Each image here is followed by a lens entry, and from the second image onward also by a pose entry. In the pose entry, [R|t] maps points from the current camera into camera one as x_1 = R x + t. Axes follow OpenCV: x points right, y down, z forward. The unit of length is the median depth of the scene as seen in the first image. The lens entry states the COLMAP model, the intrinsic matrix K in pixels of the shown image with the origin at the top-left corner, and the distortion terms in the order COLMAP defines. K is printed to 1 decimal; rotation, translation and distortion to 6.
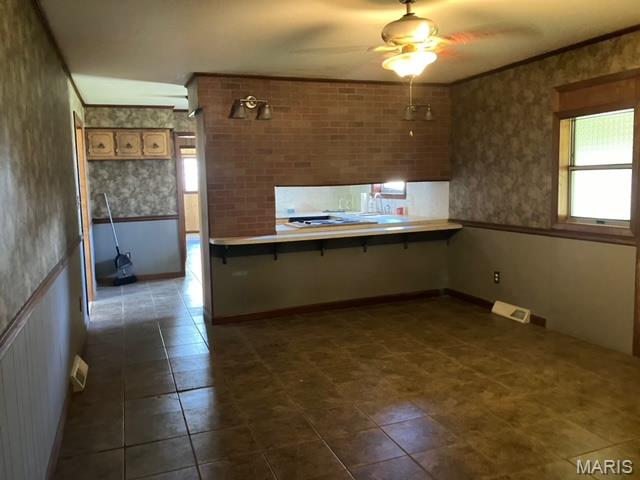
lens RADIAL K [[528.5, 0, 318.5], [0, 528.5, 240.4], [0, 0, 1]] dist [0.001271, 0.000168]
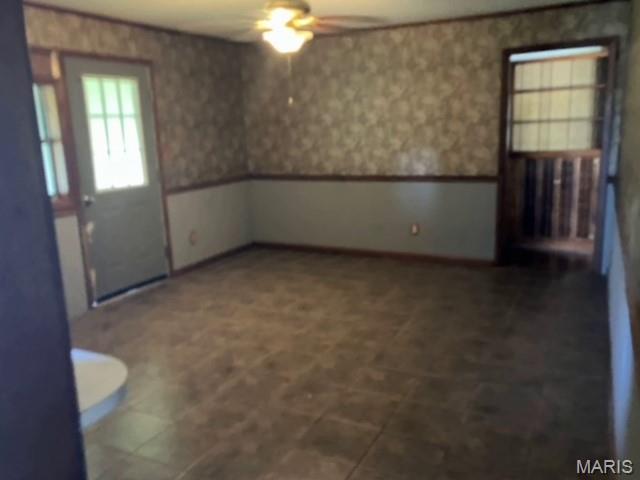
lens RADIAL K [[528.5, 0, 317.8], [0, 528.5, 238.4], [0, 0, 1]] dist [0.001271, 0.000168]
pose [[-0.682597, -0.091909, 0.724992, -0.593406], [0.142674, 0.956210, 0.255552, -0.166271], [-0.716732, 0.277876, -0.639593, 1.410899]]
